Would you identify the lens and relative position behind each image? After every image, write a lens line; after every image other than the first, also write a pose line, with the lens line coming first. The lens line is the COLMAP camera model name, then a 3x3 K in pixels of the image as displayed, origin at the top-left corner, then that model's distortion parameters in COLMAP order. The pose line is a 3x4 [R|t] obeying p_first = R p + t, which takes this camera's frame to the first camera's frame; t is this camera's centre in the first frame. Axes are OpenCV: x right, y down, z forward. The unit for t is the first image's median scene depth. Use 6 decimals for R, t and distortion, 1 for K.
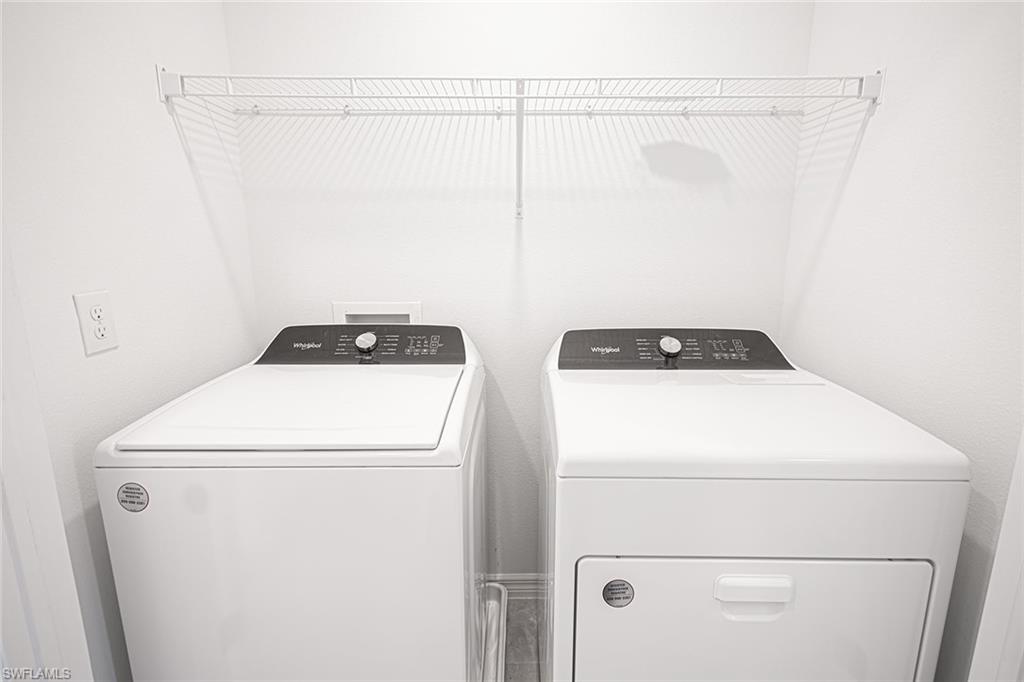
lens RADIAL K [[473.0, 0, 514.0], [0, 473.0, 339.8], [0, 0, 1]] dist [0.013491, -0.003468]
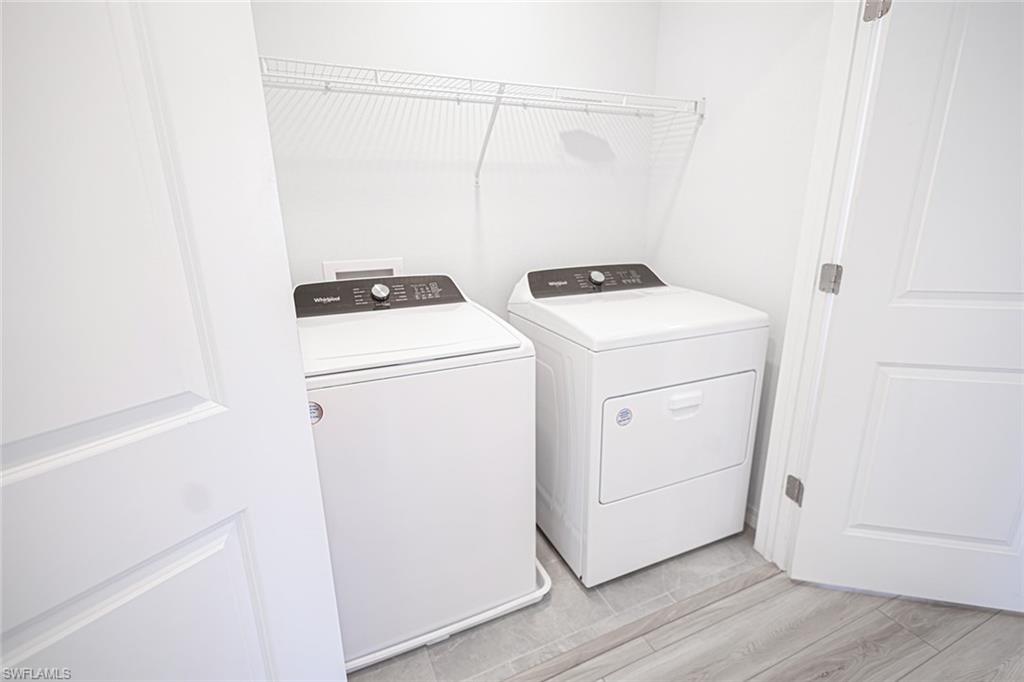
lens RADIAL K [[473.0, 0, 513.0], [0, 473.0, 338.8], [0, 0, 1]] dist [0.013491, -0.003468]
pose [[0.912604, -0.121118, 0.390492, -0.486458], [0.087833, 0.990892, 0.102071, 0.028778], [-0.399298, -0.058853, 0.914930, -0.239370]]
